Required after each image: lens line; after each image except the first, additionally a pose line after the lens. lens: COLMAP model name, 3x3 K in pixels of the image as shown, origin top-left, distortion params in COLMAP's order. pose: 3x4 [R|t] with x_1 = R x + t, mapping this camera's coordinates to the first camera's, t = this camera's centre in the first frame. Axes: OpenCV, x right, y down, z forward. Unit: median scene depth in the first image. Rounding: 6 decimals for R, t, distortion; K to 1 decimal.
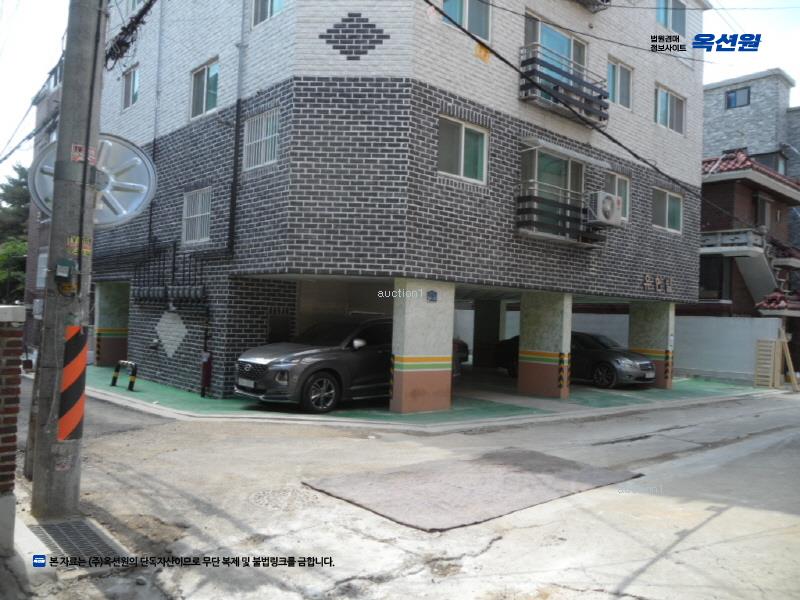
lens RADIAL K [[643.9, 0, 400.0], [0, 643.9, 300.0], [0, 0, 1]] dist [-0.049835, 0.029521]
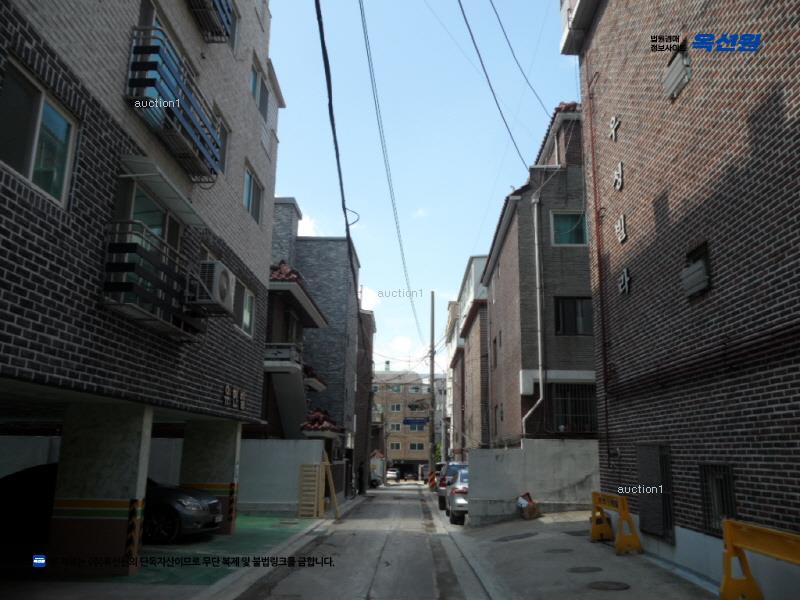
lens RADIAL K [[643.9, 0, 400.0], [0, 643.9, 300.0], [0, 0, 1]] dist [-0.049835, 0.029521]
pose [[0.684733, 0.138406, 0.715531, -0.058077], [-0.001279, 0.982028, -0.188731, 0.007407], [-0.728793, 0.128315, 0.672604, 0.417089]]
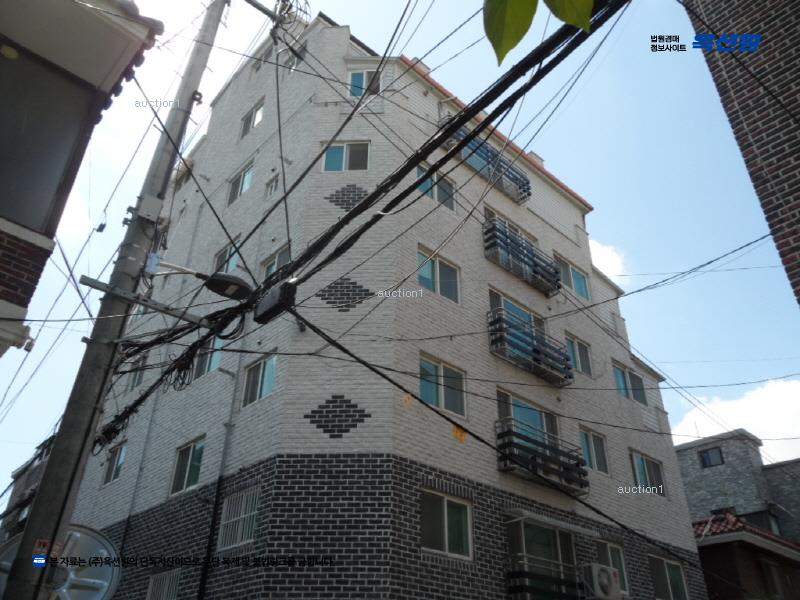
lens RADIAL K [[640.4, 0, 392.0], [0, 640.4, 301.6], [0, 0, 1]] dist [-0.032995, 0.011145]
pose [[0.999776, -0.010052, 0.018623, 0.000868], [0.018308, 0.852211, -0.522877, -0.015966], [-0.010614, 0.523101, 0.852205, -0.000429]]
